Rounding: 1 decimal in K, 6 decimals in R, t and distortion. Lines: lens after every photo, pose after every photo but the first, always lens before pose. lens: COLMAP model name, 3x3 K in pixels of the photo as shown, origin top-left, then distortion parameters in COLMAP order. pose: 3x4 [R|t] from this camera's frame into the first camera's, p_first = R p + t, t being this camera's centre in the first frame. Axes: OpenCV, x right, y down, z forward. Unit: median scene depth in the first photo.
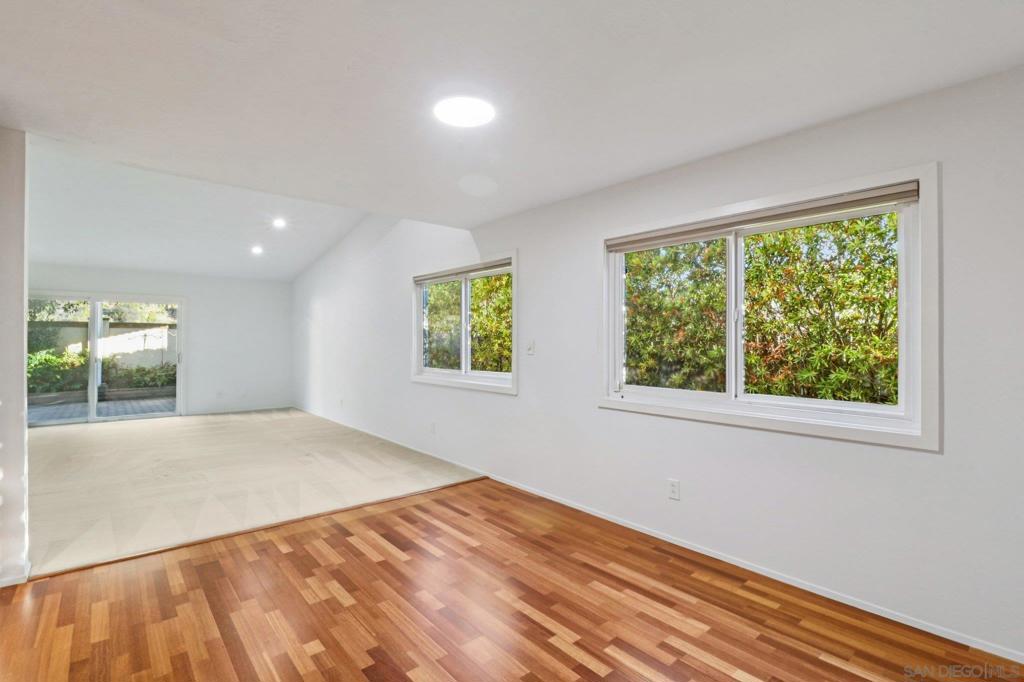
lens RADIAL K [[475.4, 0, 516.0], [0, 475.4, 333.5], [0, 0, 1]] dist [-0.005665, -0.001738]
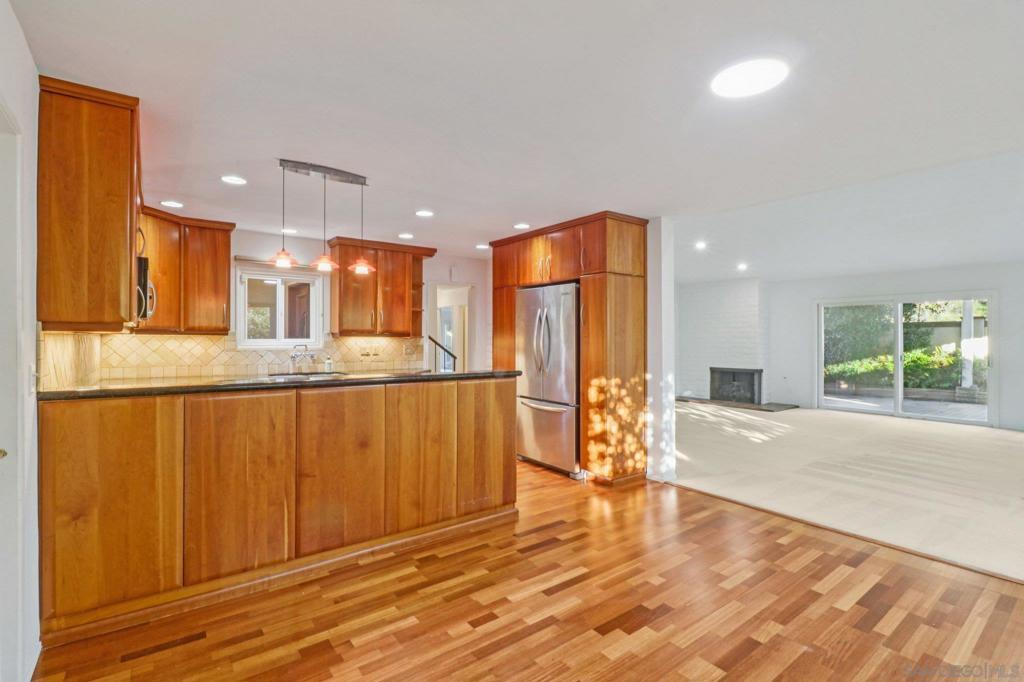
lens RADIAL K [[475.4, 0, 514.2], [0, 475.4, 341.5], [0, 0, 1]] dist [-0.005665, -0.001738]
pose [[-0.035132, 0.009221, -0.999340, 0.205766], [0.009683, 0.999914, 0.008886, -0.001592], [0.999336, -0.009365, -0.035218, 0.154635]]
